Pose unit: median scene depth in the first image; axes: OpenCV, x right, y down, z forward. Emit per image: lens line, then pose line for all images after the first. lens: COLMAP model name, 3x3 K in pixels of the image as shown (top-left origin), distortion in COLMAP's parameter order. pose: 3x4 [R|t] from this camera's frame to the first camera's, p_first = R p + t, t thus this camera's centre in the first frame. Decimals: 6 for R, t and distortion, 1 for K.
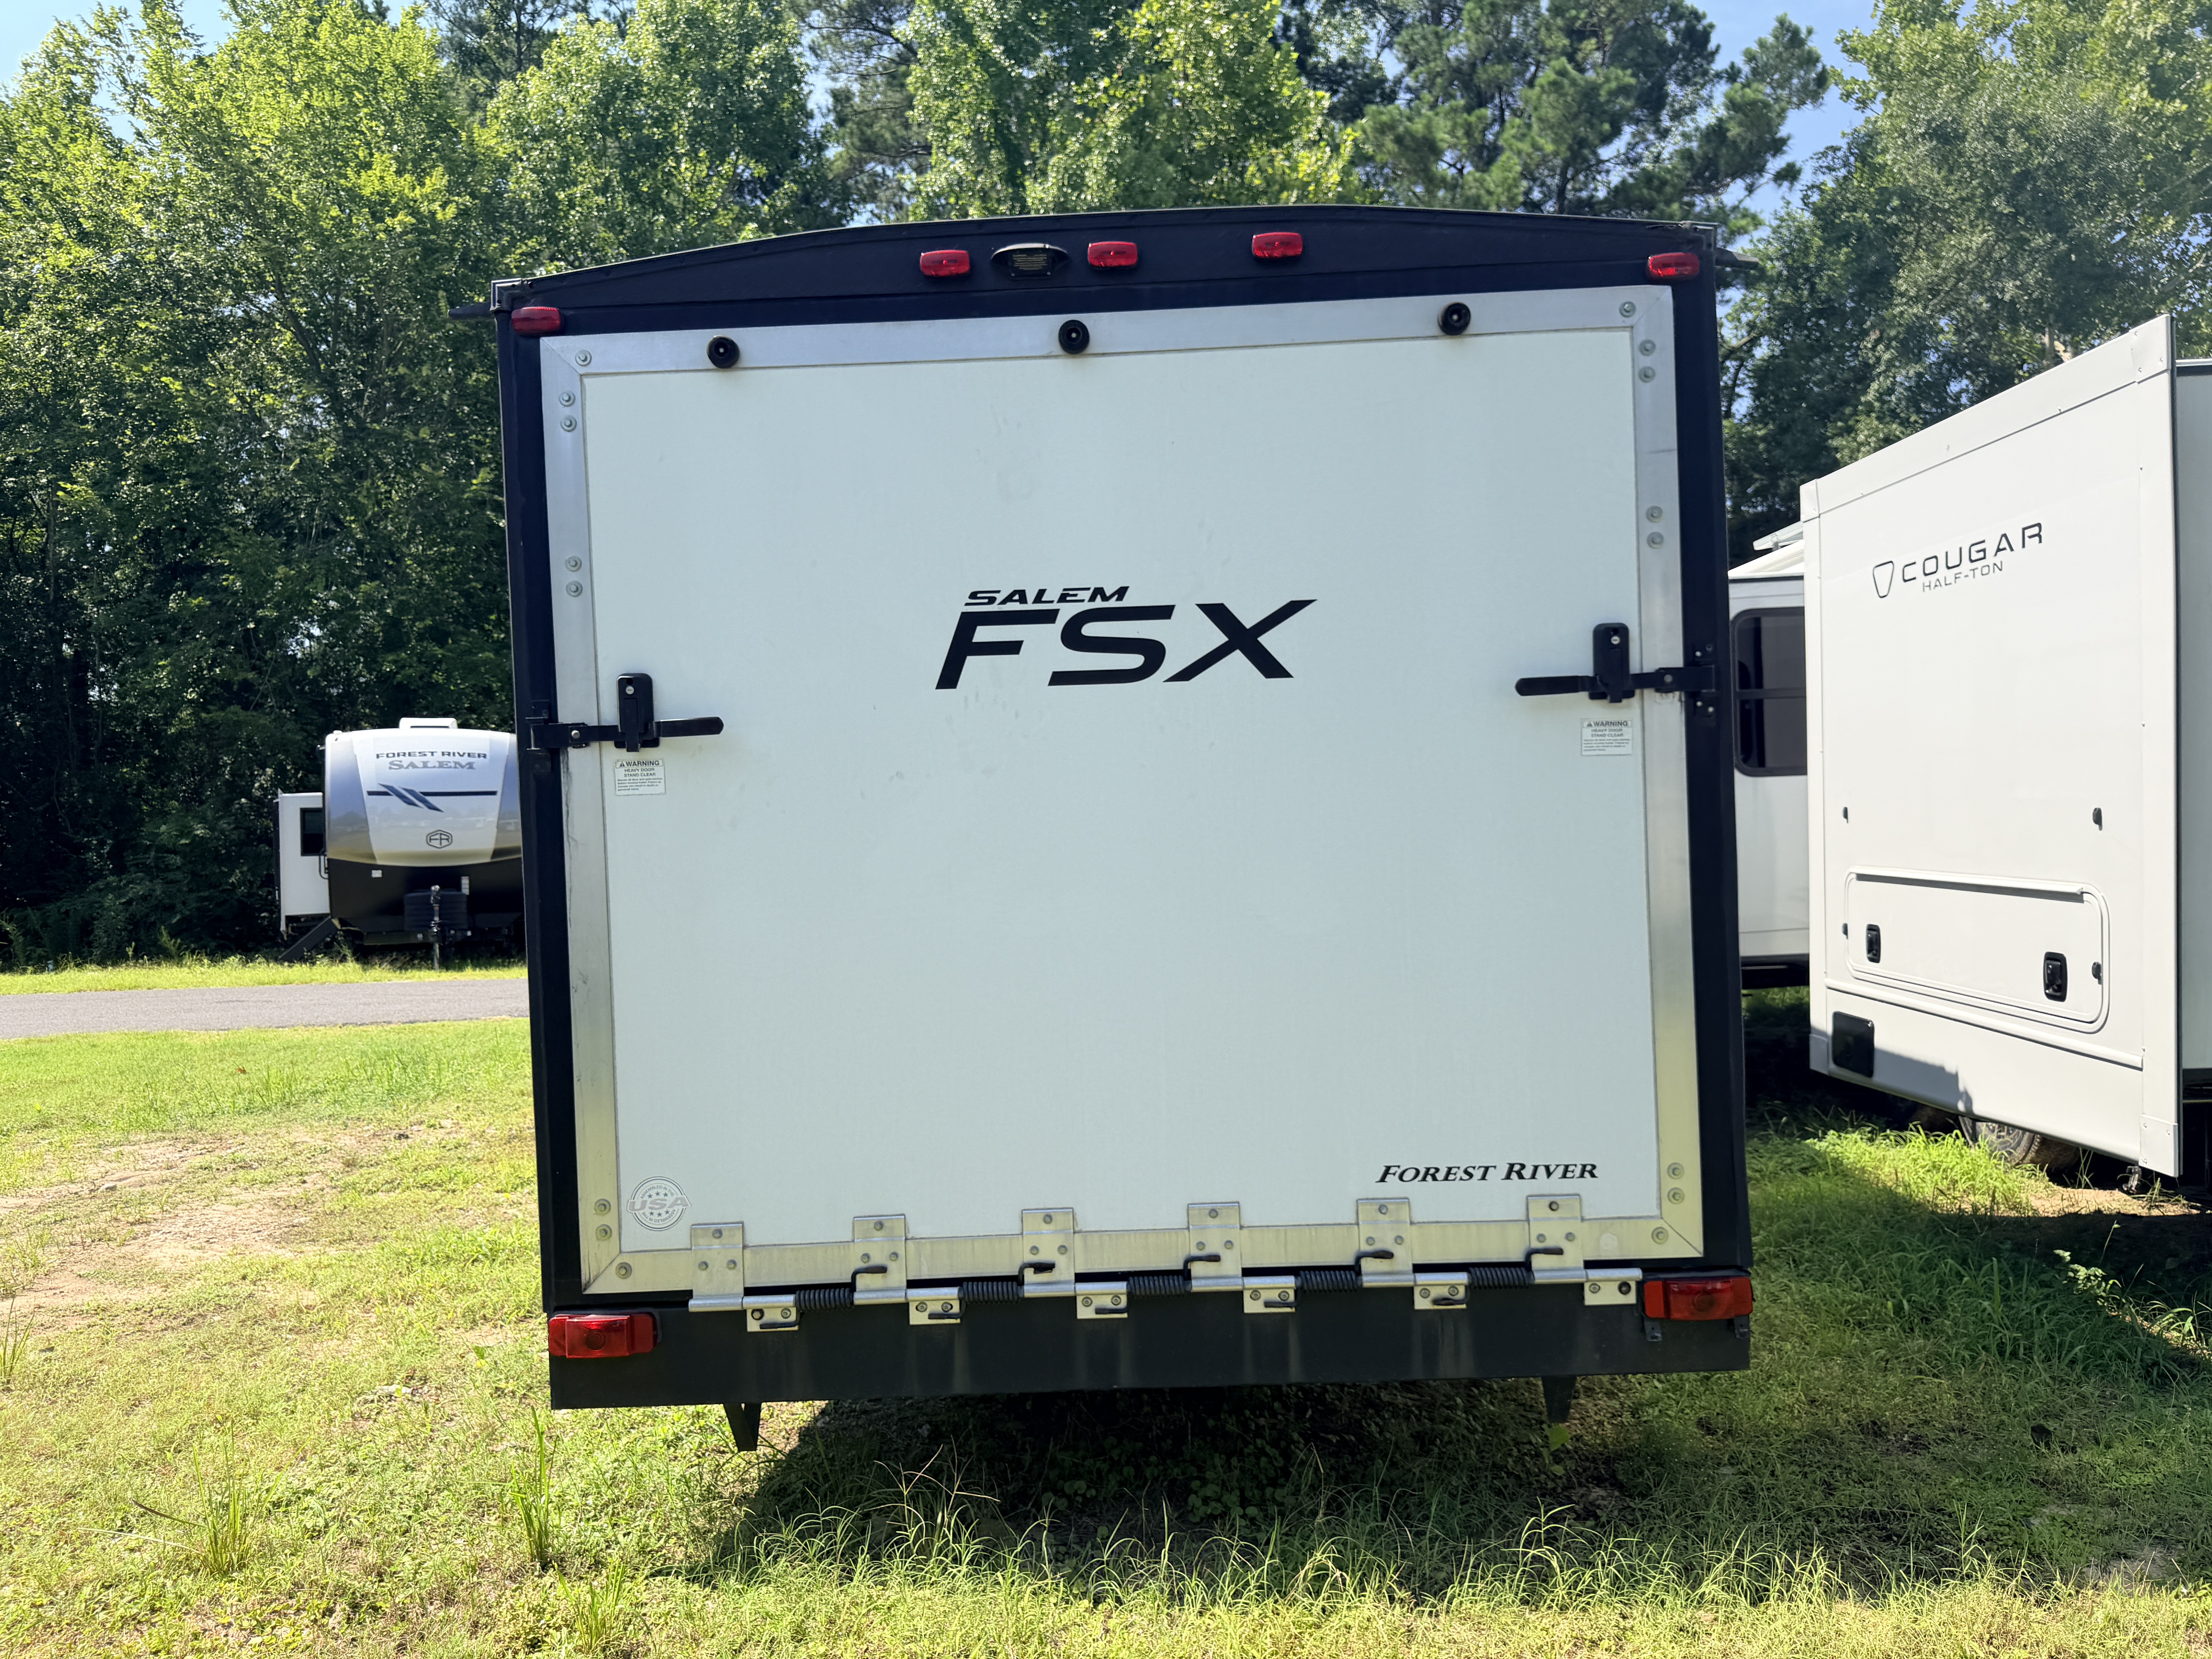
lens RADIAL K [[1556.6, 0, 1106.0], [0, 1556.6, 829.5], [0, 0, 1]] dist [0.133404, -0.234246]
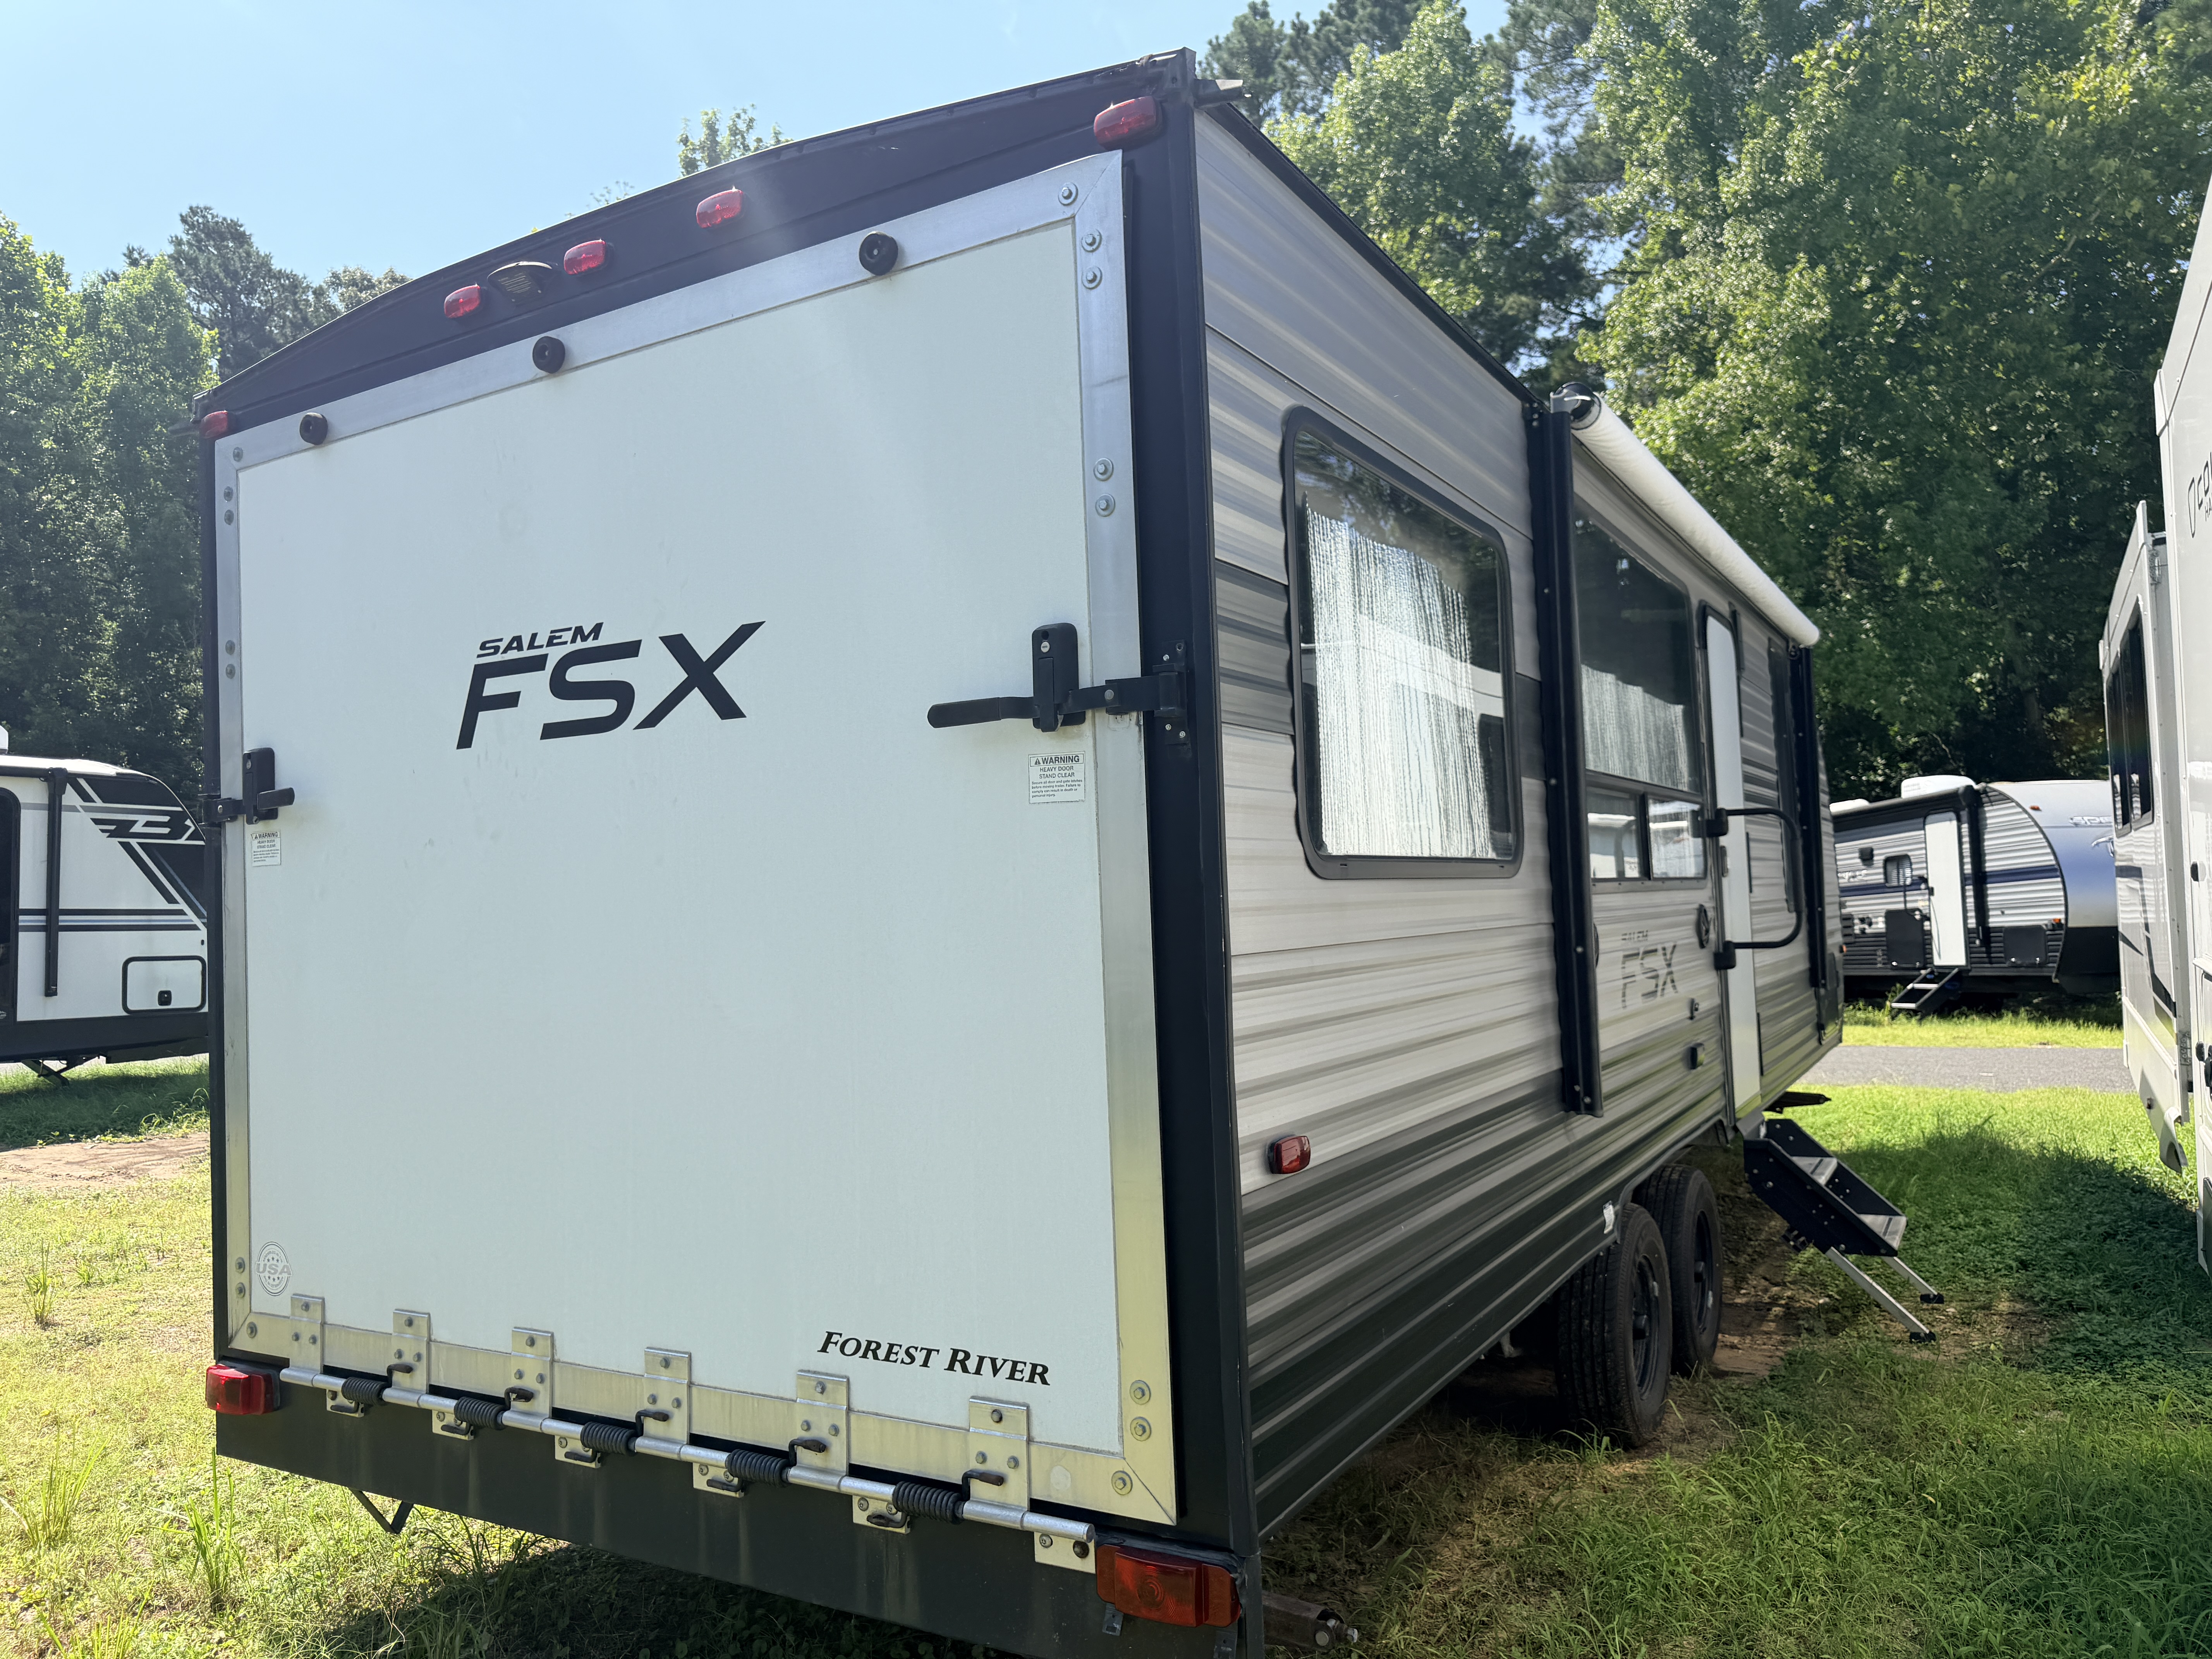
lens RADIAL K [[1556.6, 0, 1106.0], [0, 1556.6, 829.5], [0, 0, 1]] dist [0.133404, -0.234246]
pose [[0.871013, -0.017941, -0.490932, 0.689430], [0.000168, 0.999344, -0.036223, -0.007982], [0.491260, 0.031469, 0.870445, 0.373031]]
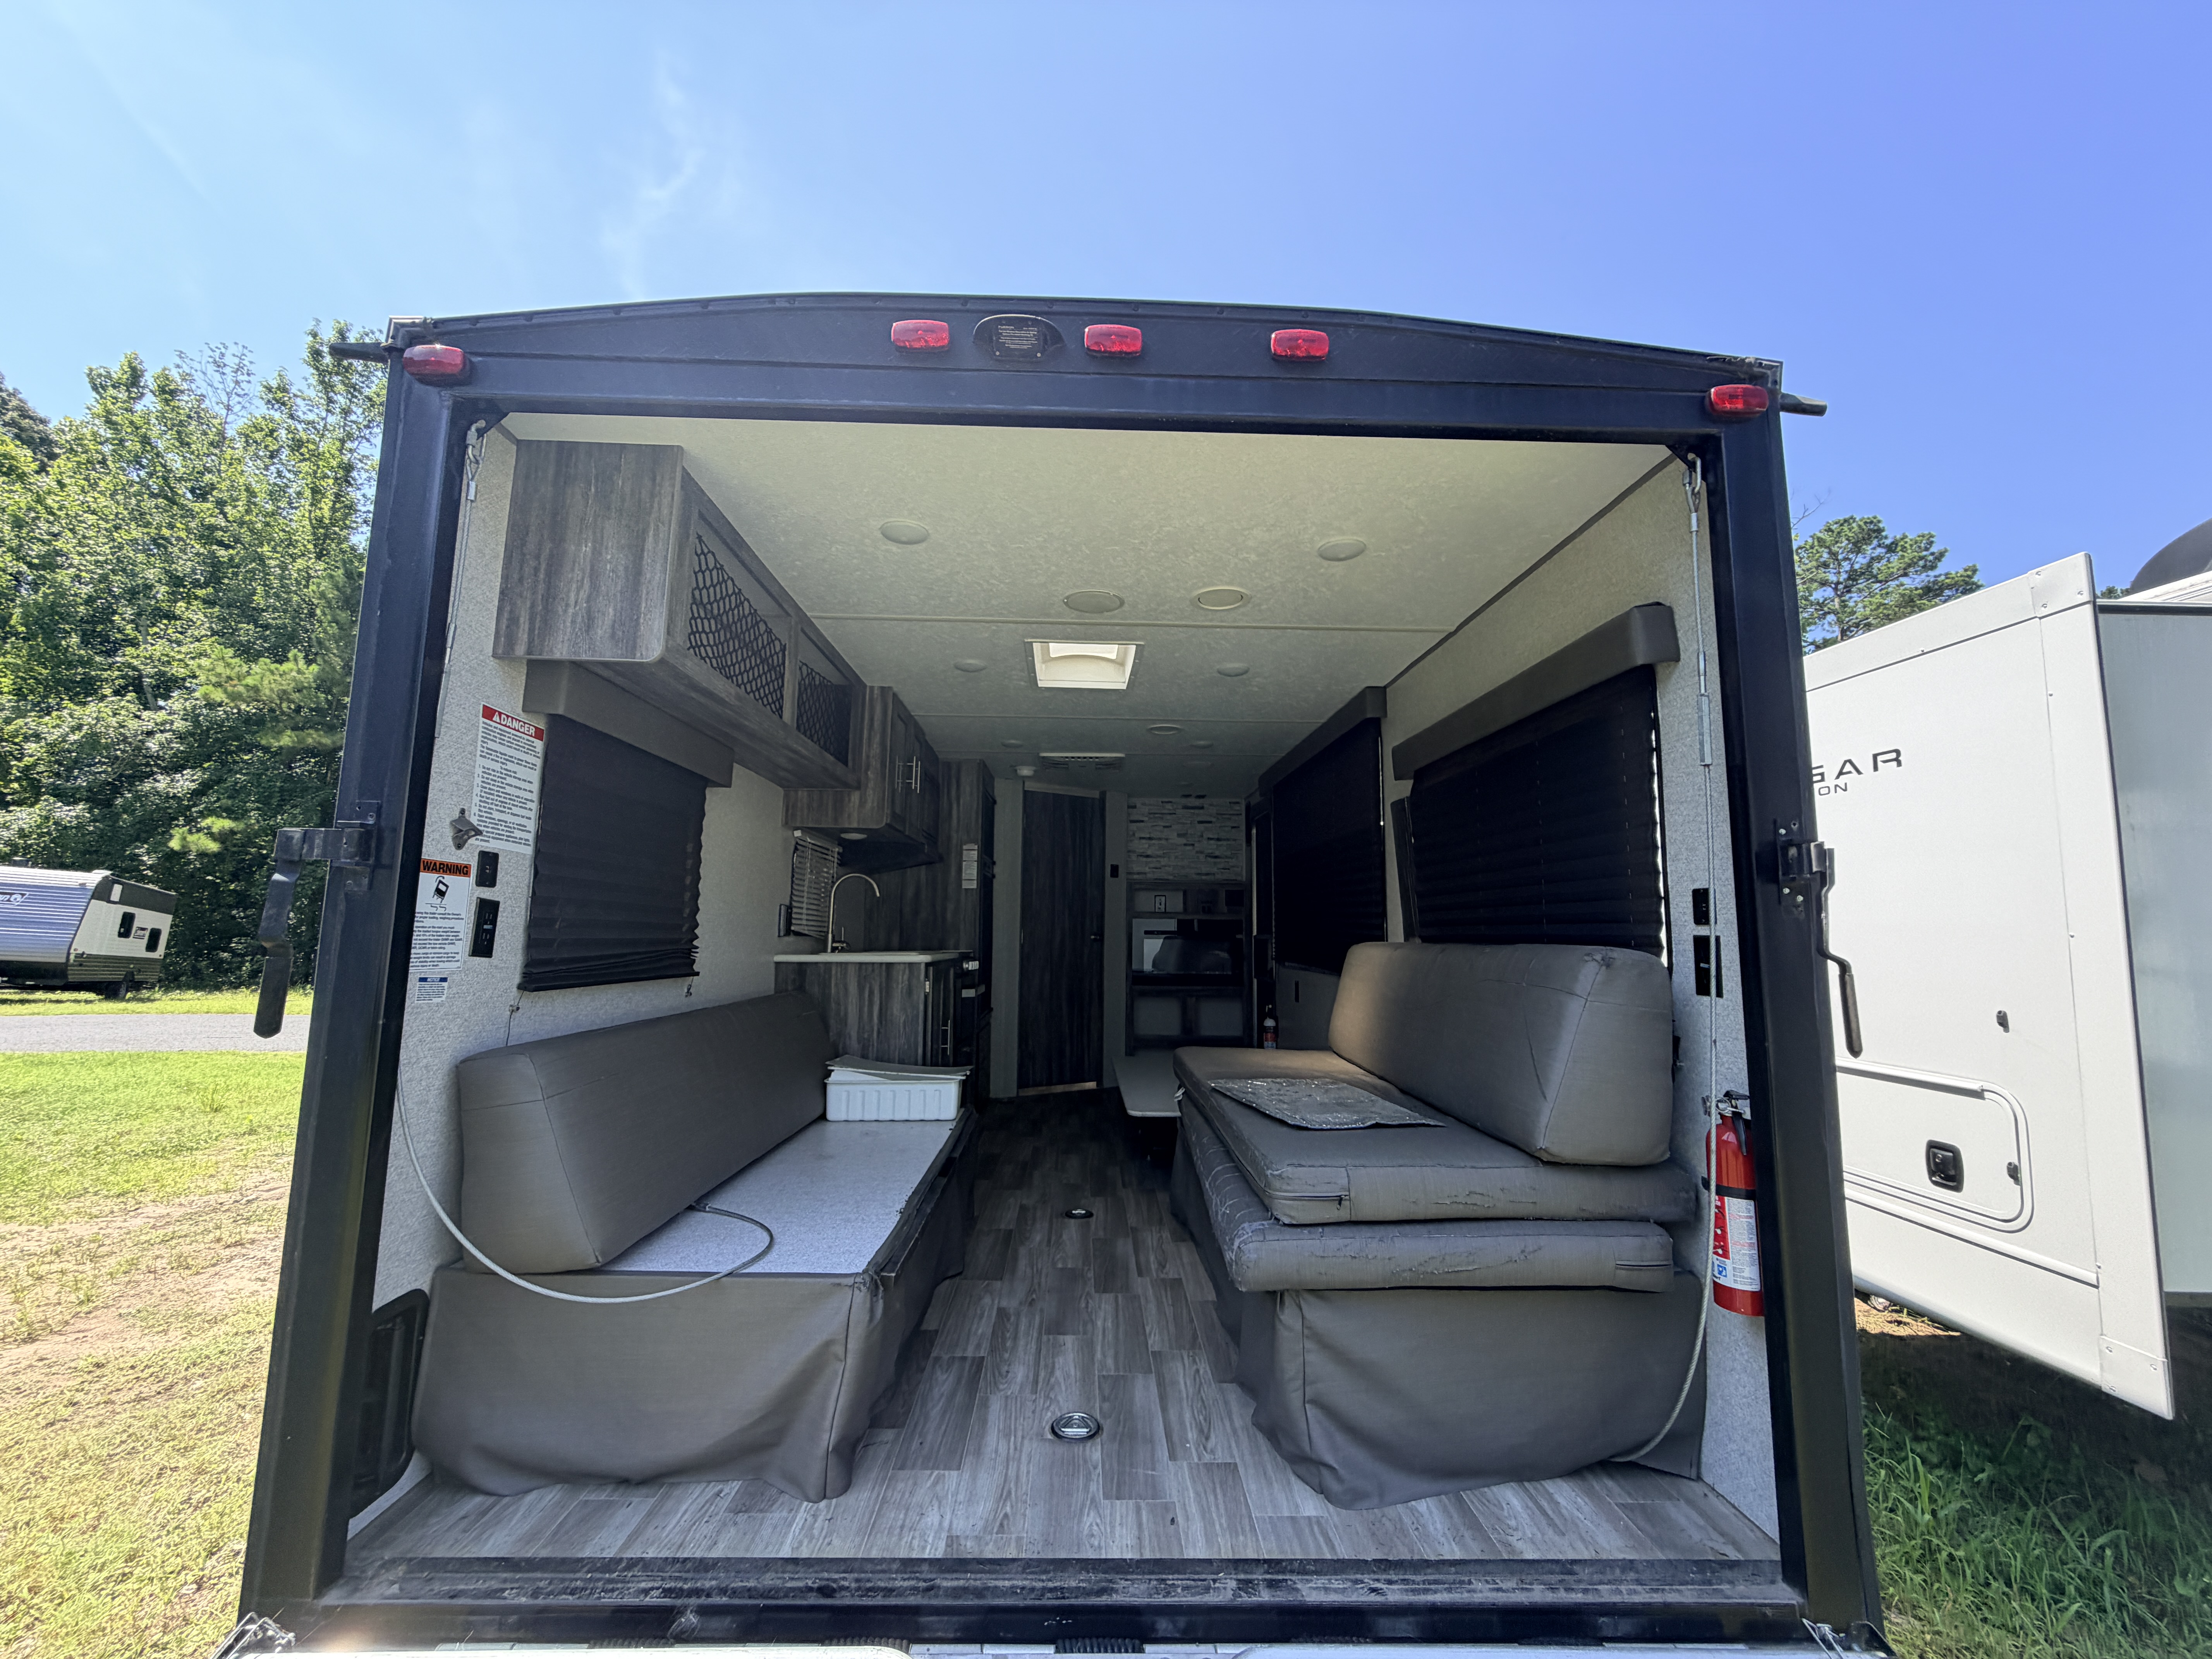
lens RADIAL K [[884.3, 0, 1106.0], [0, 884.3, 829.5], [0, 0, 1]] dist [0.003334, 0.000502]
pose [[0.997207, 0.062190, 0.041370, -0.001721], [-0.056424, 0.990123, -0.128345, -0.029337], [-0.048943, 0.125652, 0.990866, 0.531078]]
